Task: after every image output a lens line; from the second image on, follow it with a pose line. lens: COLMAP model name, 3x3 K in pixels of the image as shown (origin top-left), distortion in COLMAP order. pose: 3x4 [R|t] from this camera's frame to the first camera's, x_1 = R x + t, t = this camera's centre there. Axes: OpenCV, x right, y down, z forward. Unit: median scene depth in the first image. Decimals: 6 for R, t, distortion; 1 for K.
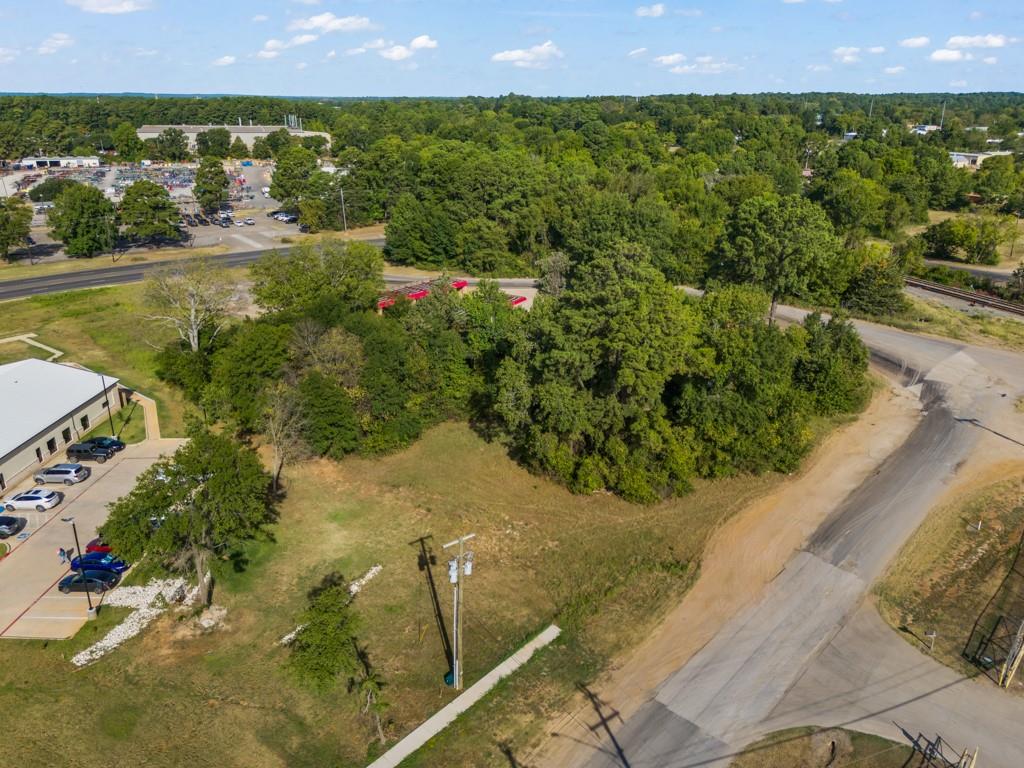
lens RADIAL K [[773.1, 0, 512.0], [0, 773.1, 384.0], [0, 0, 1]] dist [0.070086, -0.064781]
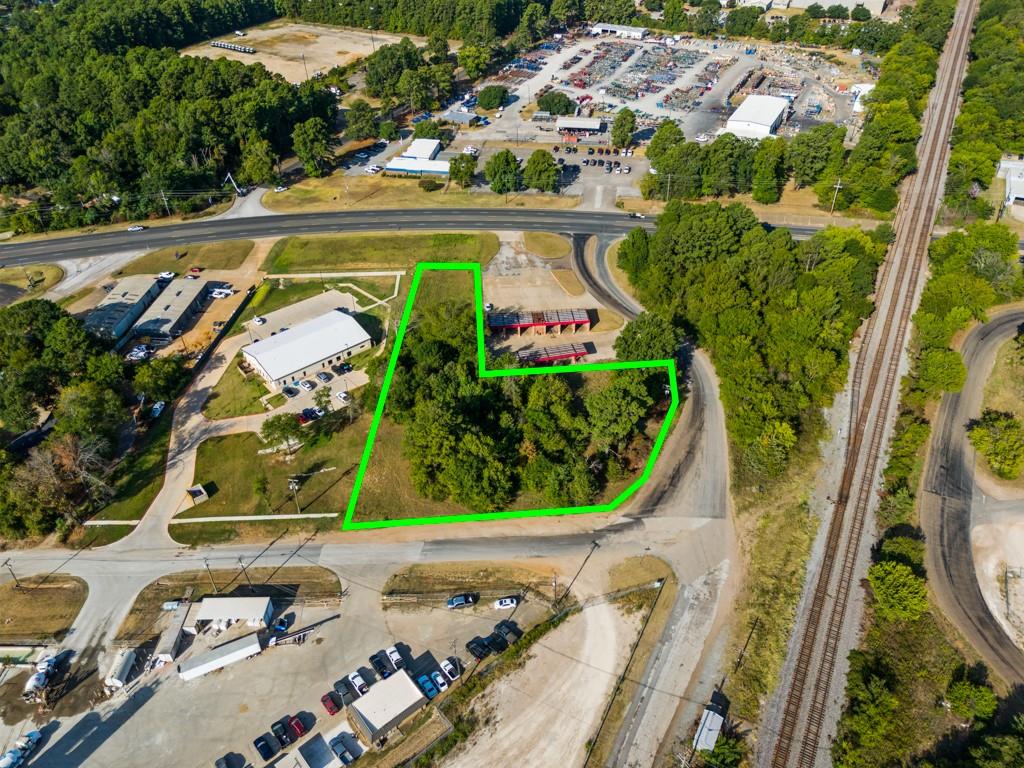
lens RADIAL K [[798.3, 0, 503.9], [0, 798.3, 364.1], [0, 0, 1]] dist [0.077378, -0.076237]
pose [[0.671091, 0.423400, -0.608580, 1.917049], [-0.230388, 0.899339, 0.371633, -1.382330], [0.704669, -0.109190, 0.701084, -0.655055]]
